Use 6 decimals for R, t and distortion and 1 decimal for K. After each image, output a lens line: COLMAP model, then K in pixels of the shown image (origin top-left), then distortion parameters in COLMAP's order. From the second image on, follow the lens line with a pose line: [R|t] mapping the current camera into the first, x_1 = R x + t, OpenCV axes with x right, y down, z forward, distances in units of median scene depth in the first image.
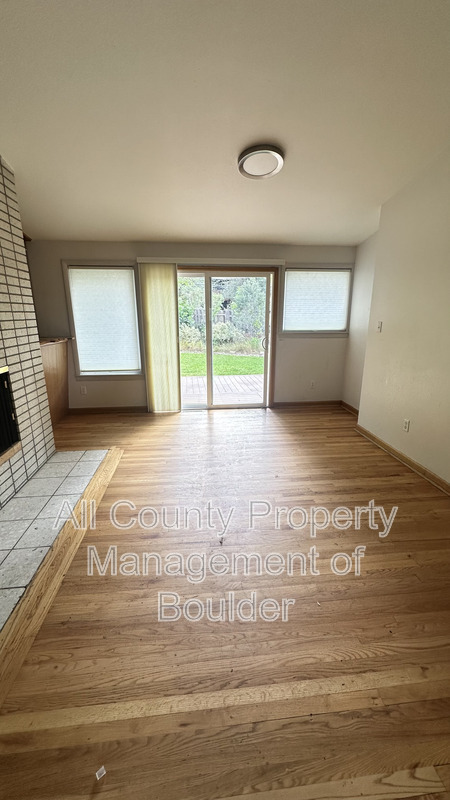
lens RADIAL K [[321.6, 0, 225.0], [0, 321.6, 400.0], [0, 0, 1]] dist [0.000601, 0.000076]
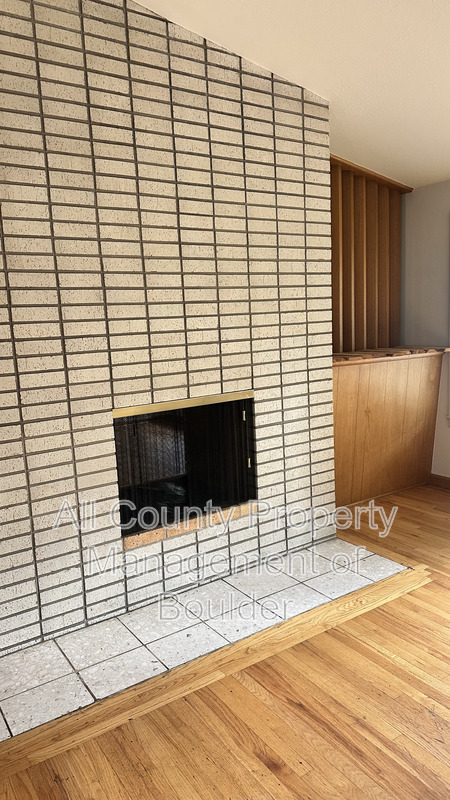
lens RADIAL K [[563.7, 0, 225.0], [0, 563.7, 400.0], [0, 0, 1]] dist [0.090316, -0.099398]
pose [[0.458259, 0.109710, -0.882022, 0.232607], [-0.185399, 0.982323, 0.025861, -0.064734], [0.869268, 0.151675, 0.470498, 0.231973]]
